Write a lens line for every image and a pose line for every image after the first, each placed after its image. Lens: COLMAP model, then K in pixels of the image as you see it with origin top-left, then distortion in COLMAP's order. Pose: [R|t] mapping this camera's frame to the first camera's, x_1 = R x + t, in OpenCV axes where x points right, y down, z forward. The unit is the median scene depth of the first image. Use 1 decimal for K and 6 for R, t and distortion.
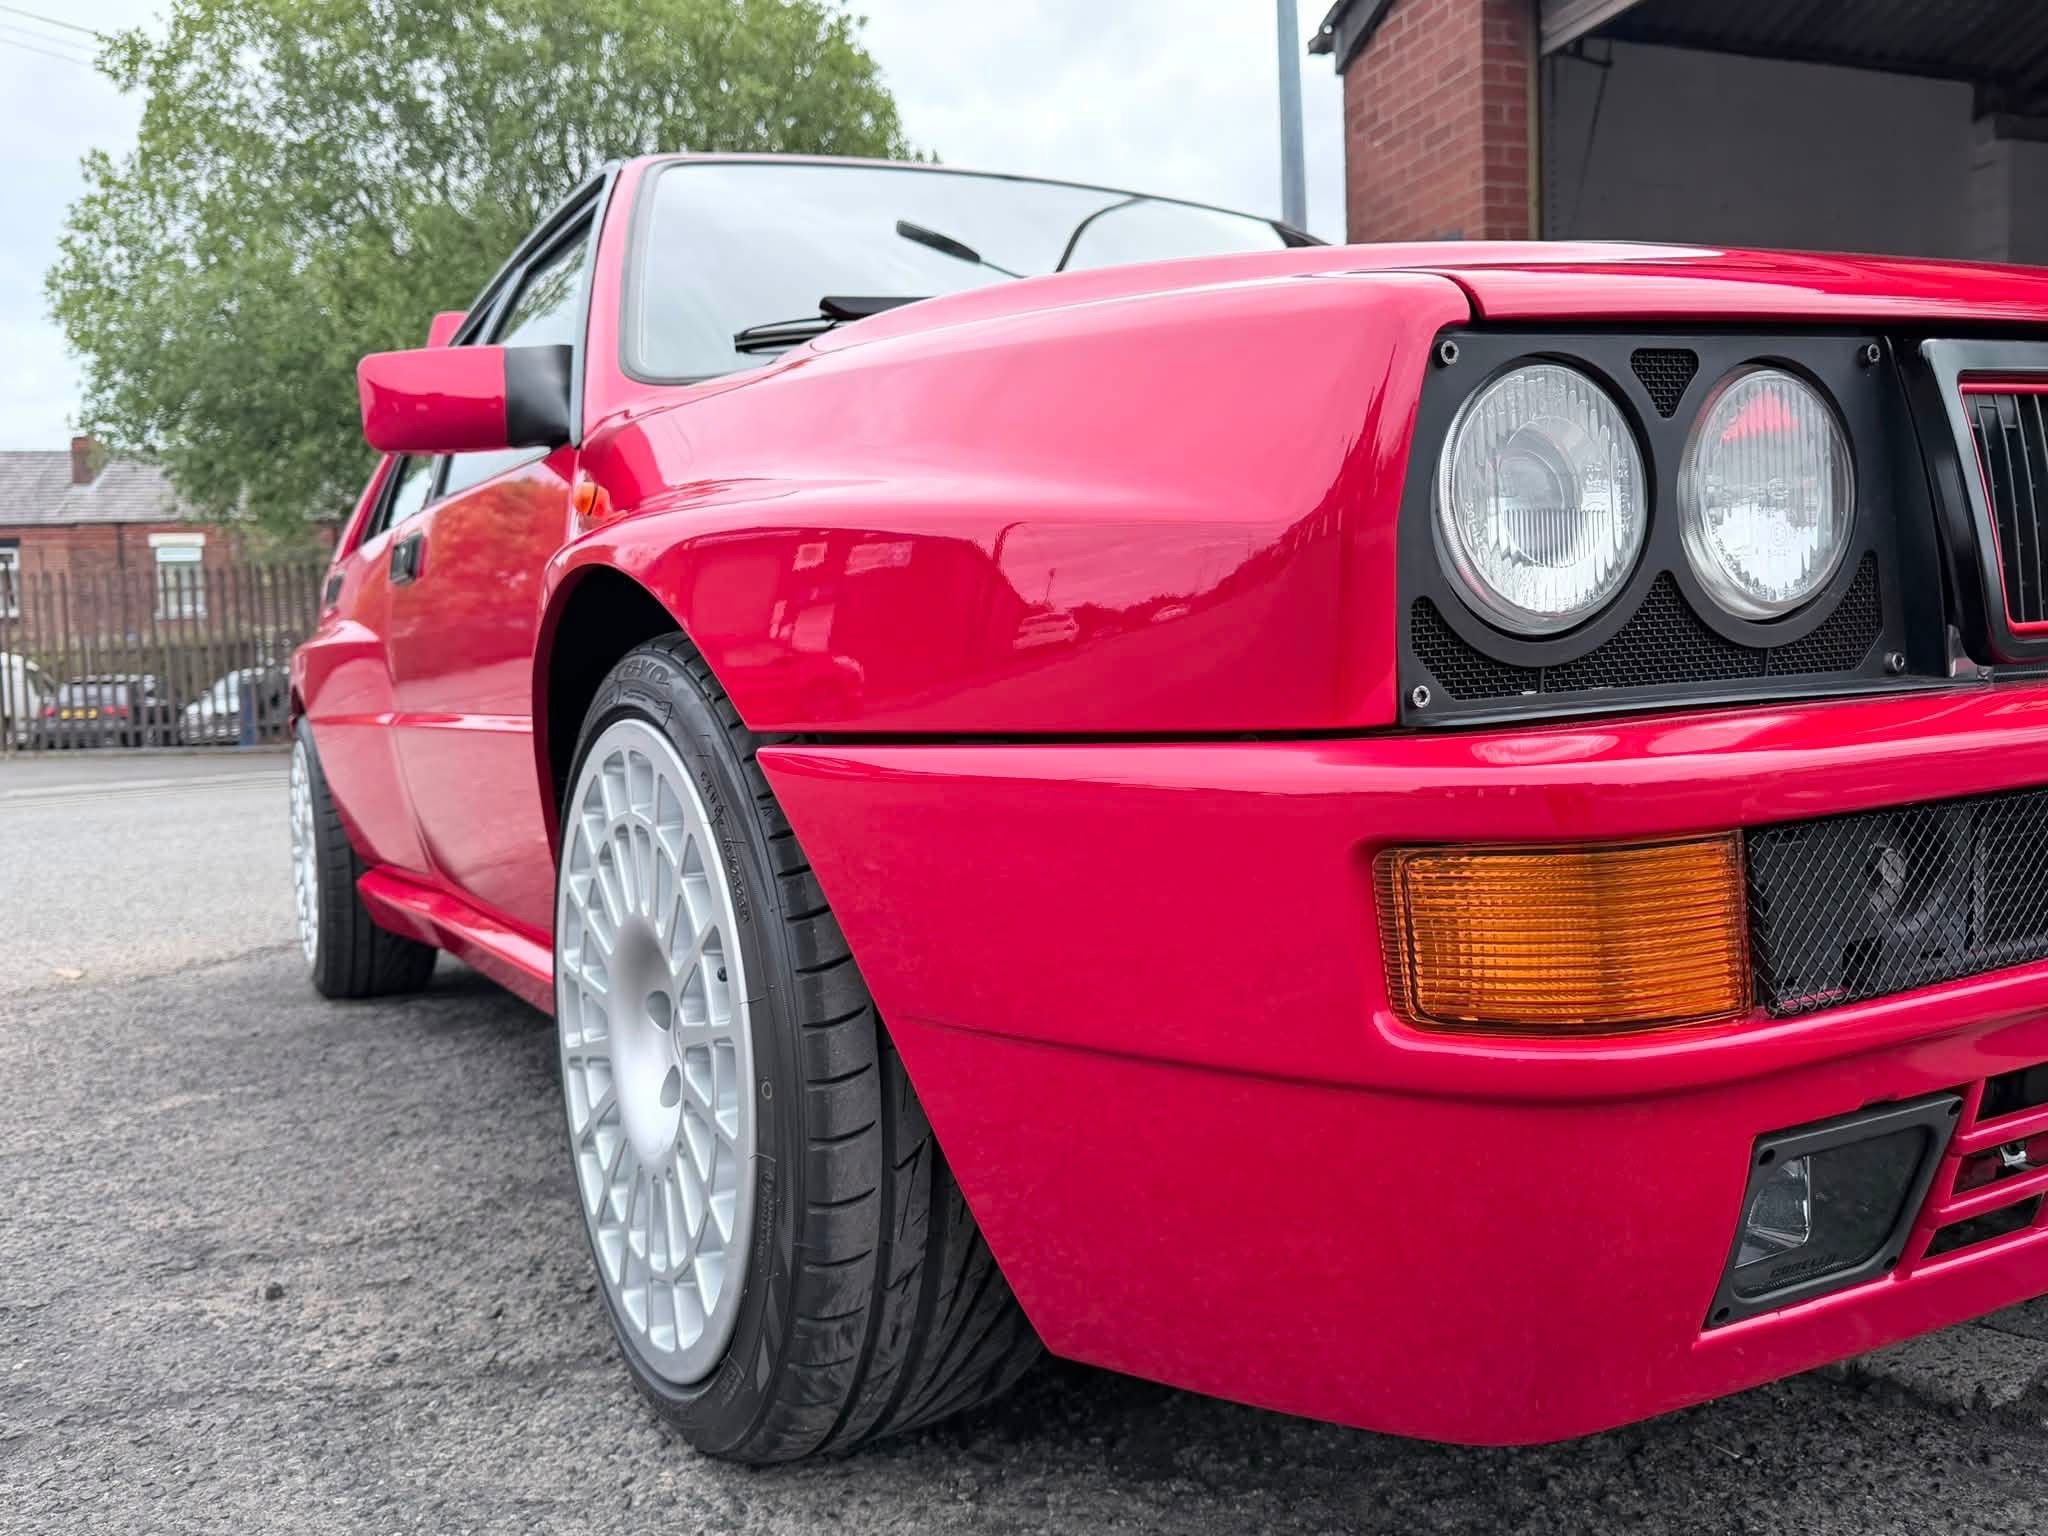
lens RADIAL K [[1643.0, 0, 1002.2], [0, 1643.0, 771.1], [0, 0, 1]] dist [0.046846, -0.069443]
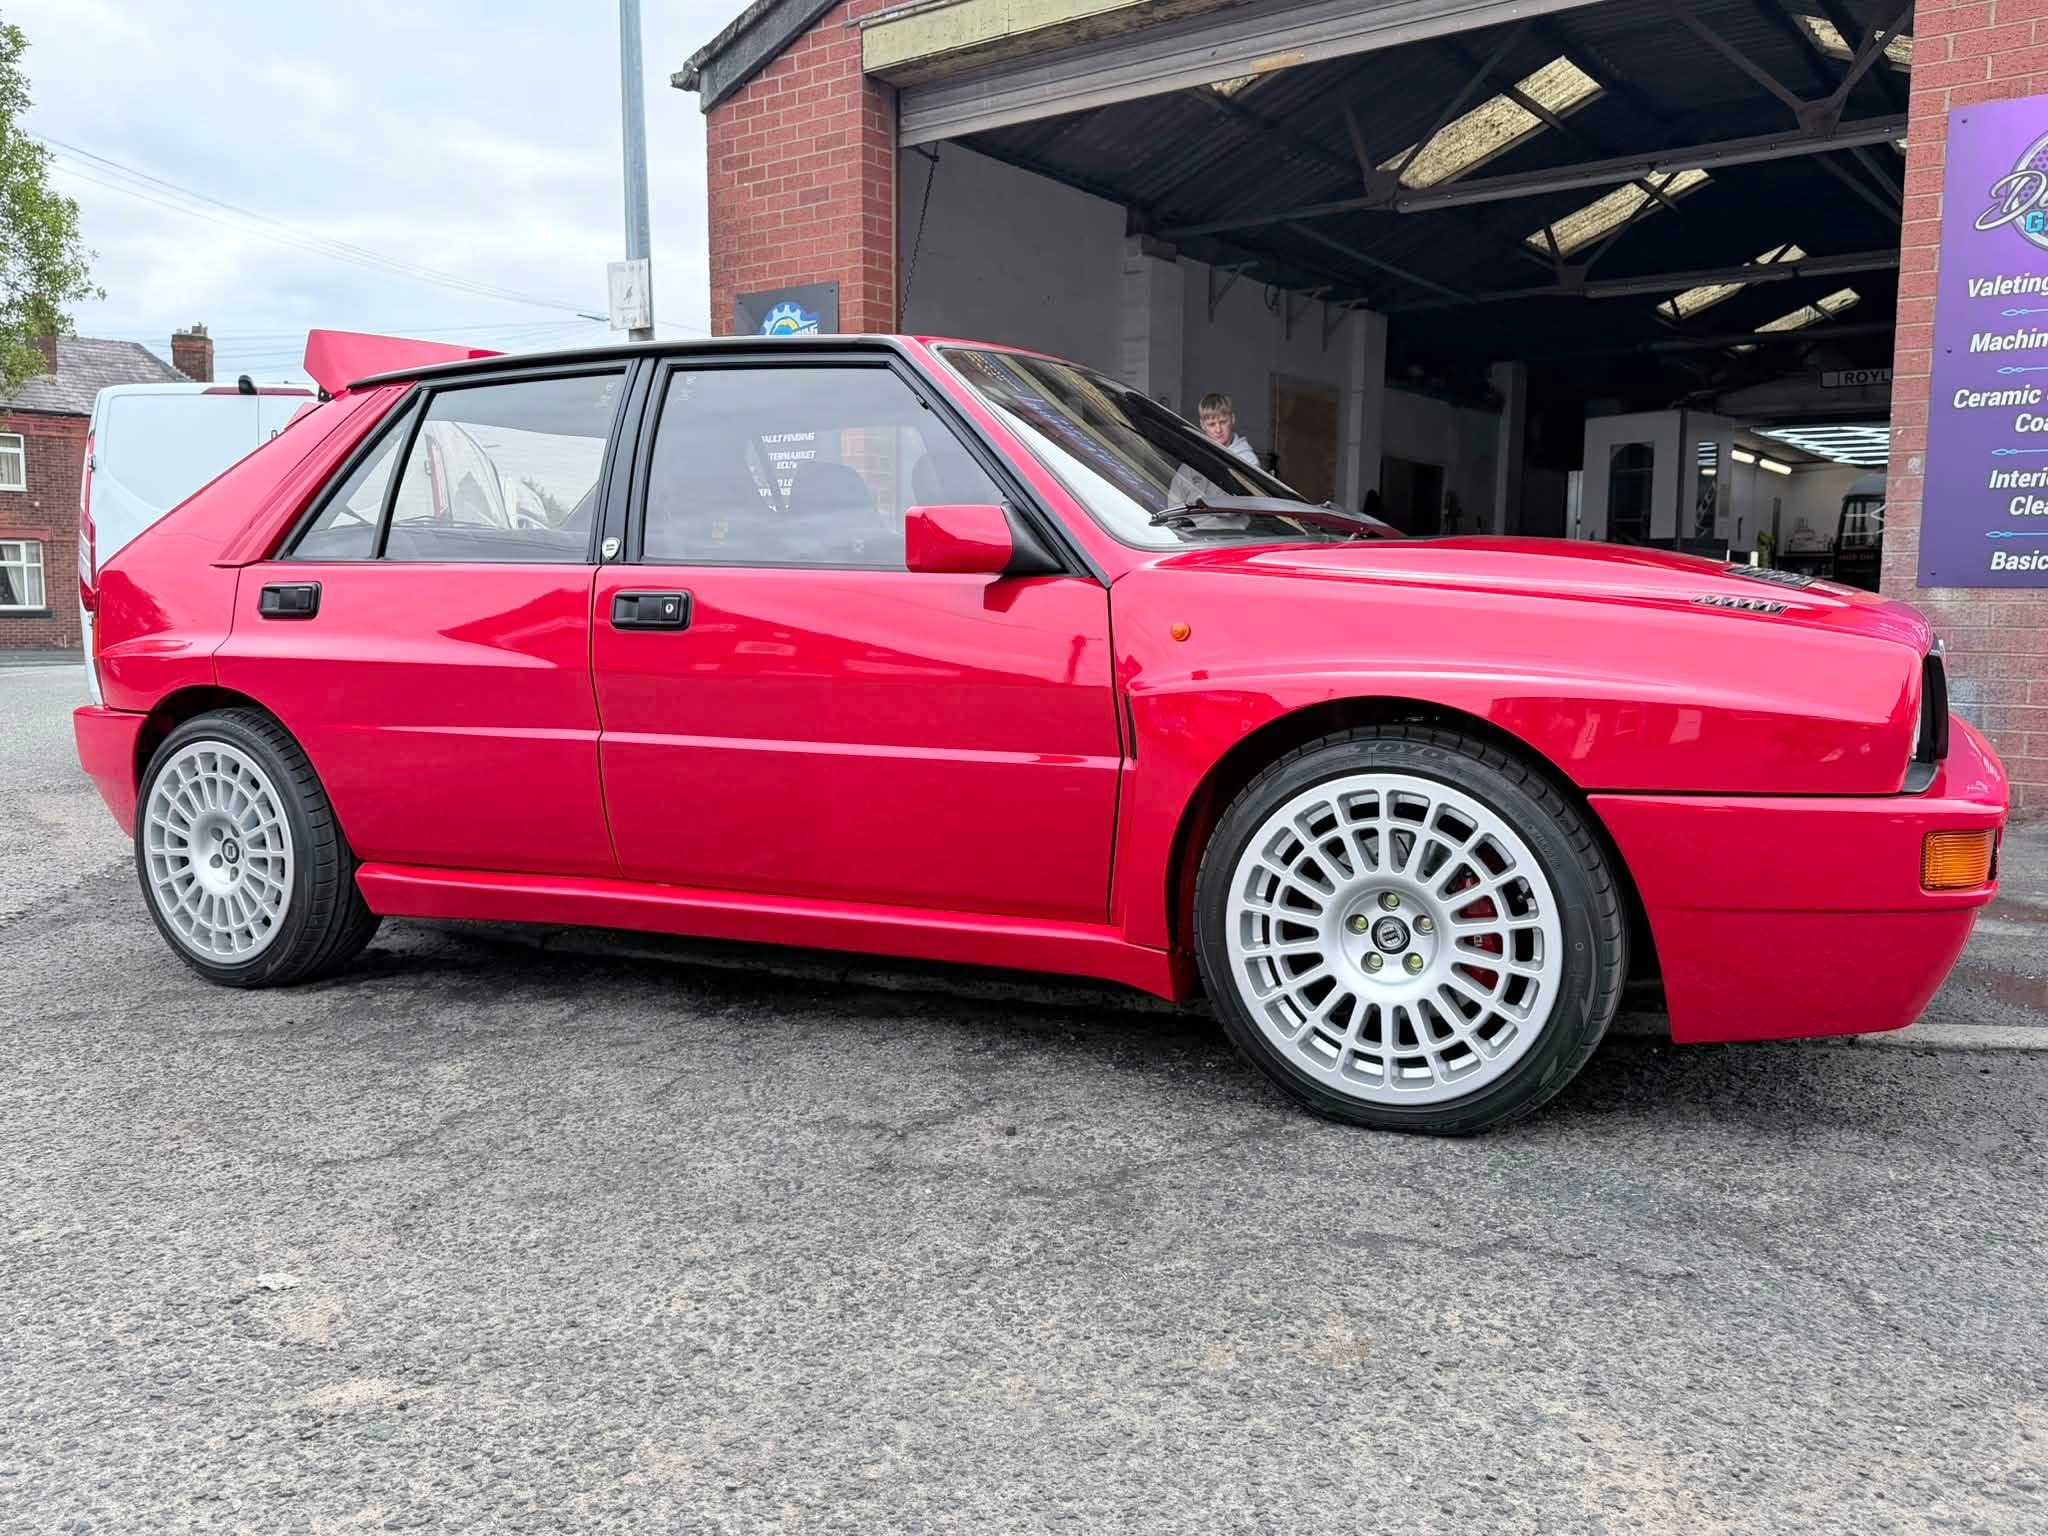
lens RADIAL K [[1643.0, 0, 1015.2], [0, 1643.0, 767.4], [0, 0, 1]] dist [0.046846, -0.069443]
pose [[0.826658, -0.018663, 0.562396, -1.534879], [-0.000490, 0.999426, 0.033886, -0.094825], [-0.562705, -0.028287, 0.826174, -0.323407]]
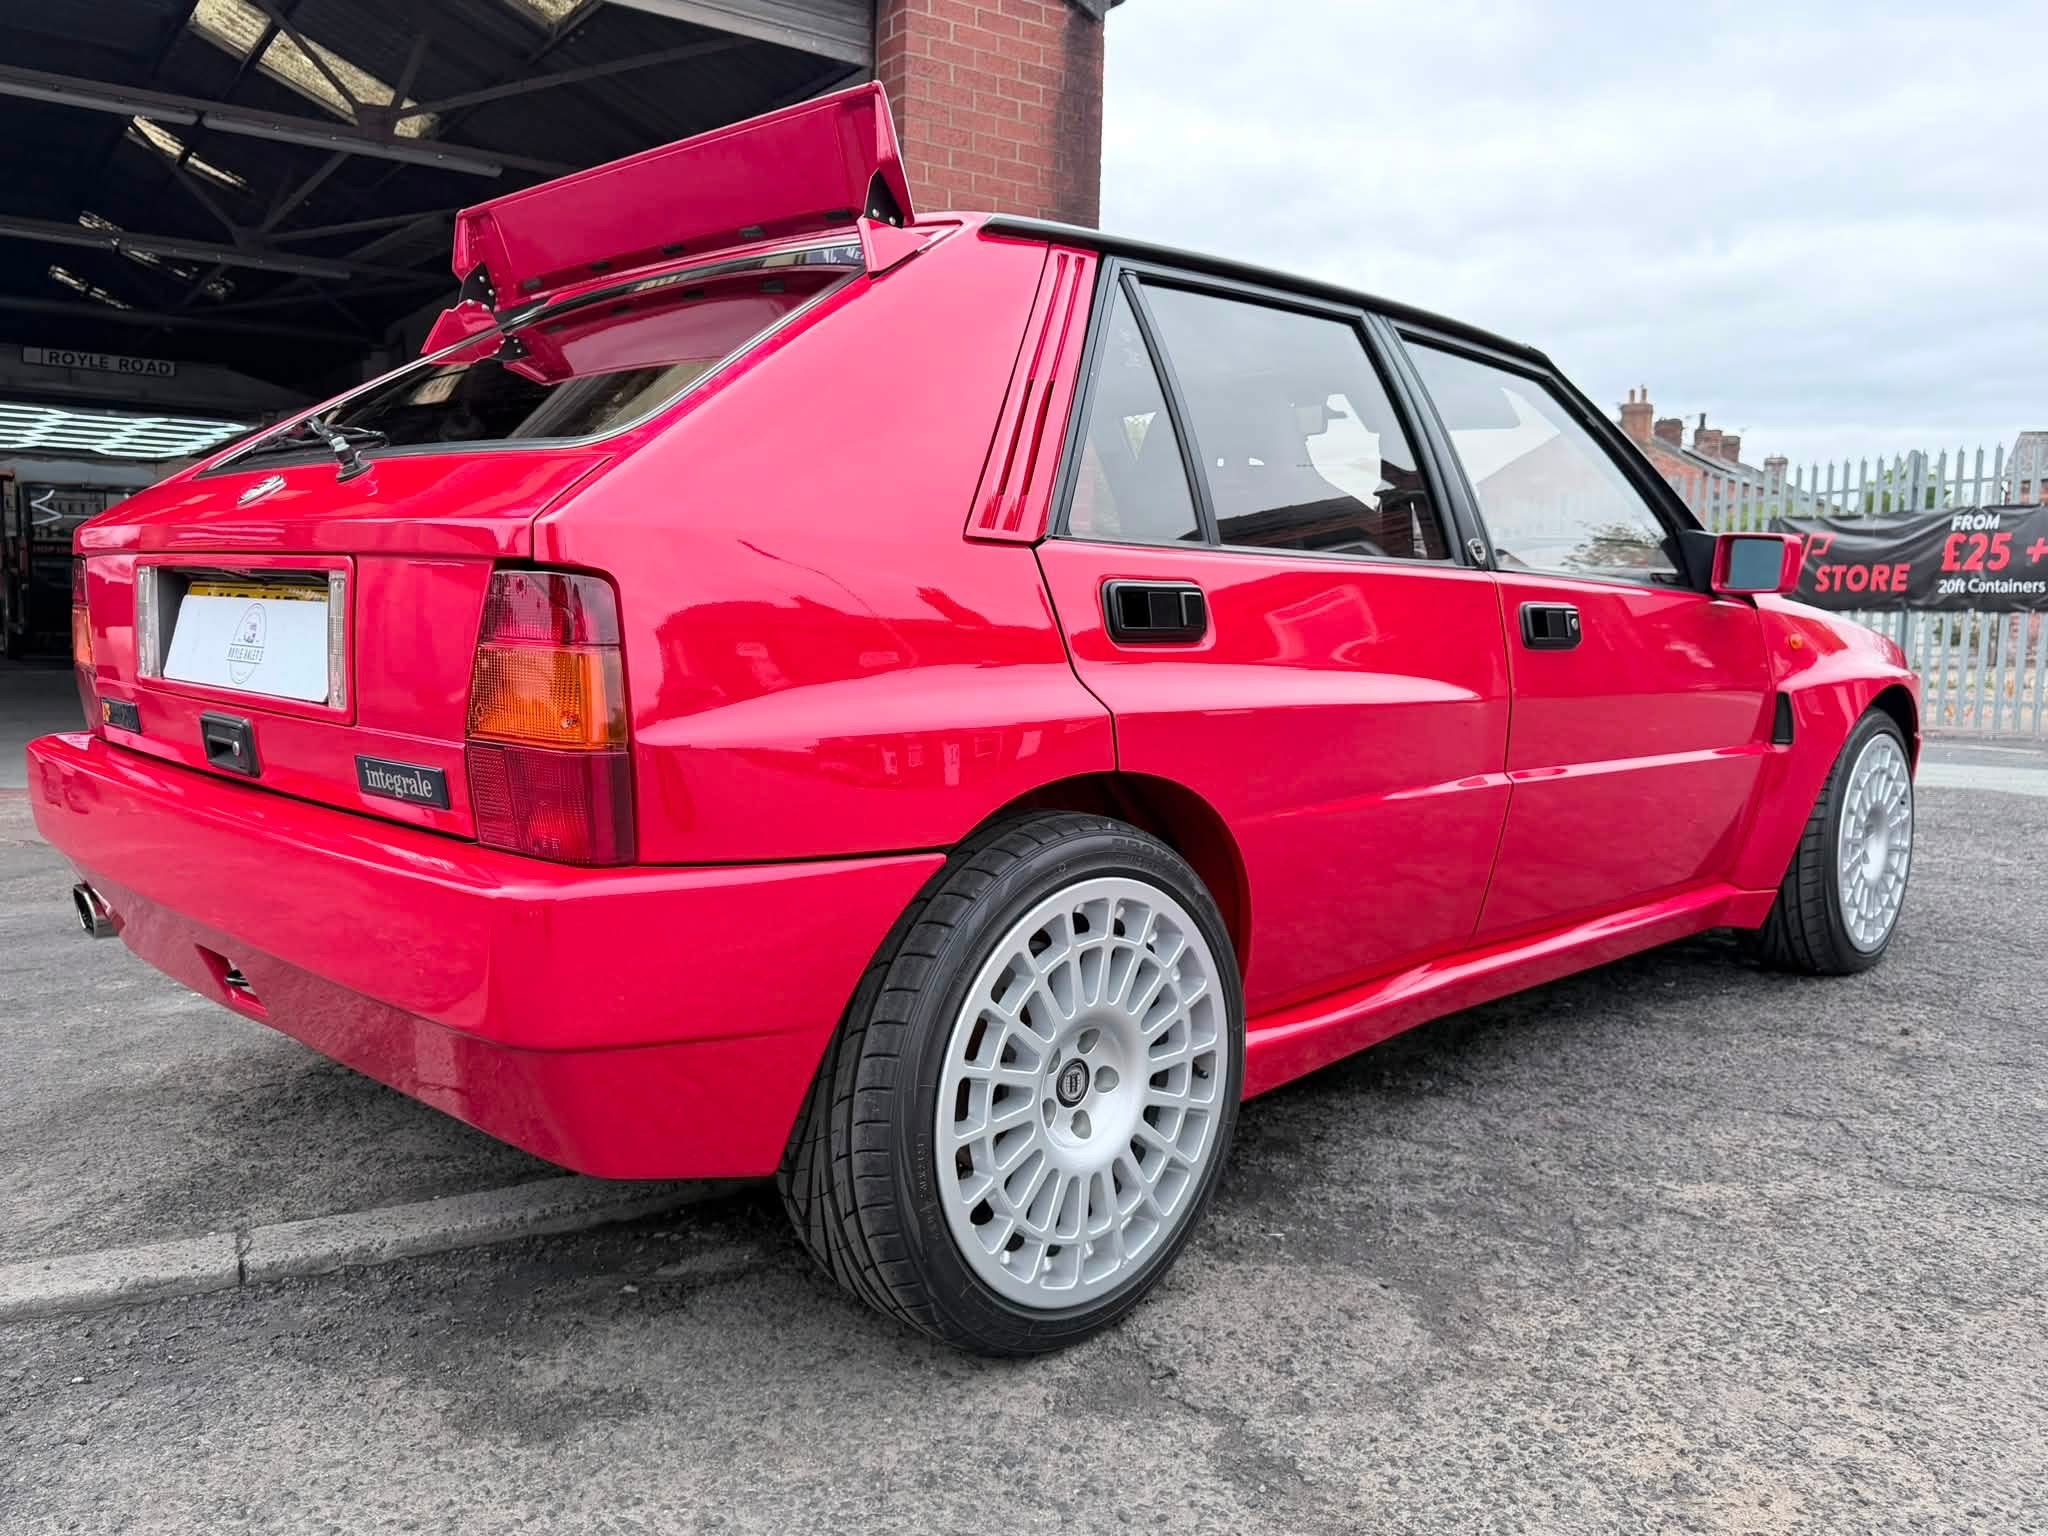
lens RADIAL K [[1643.0, 0, 1027.3], [0, 1643.0, 760.0], [0, 0, 1]] dist [0.046846, -0.069443]
pose [[-0.294790, -0.050710, 0.954215, -2.393869], [0.044579, 0.996774, 0.066744, -0.237513], [-0.954522, 0.062213, -0.291579, 3.049735]]
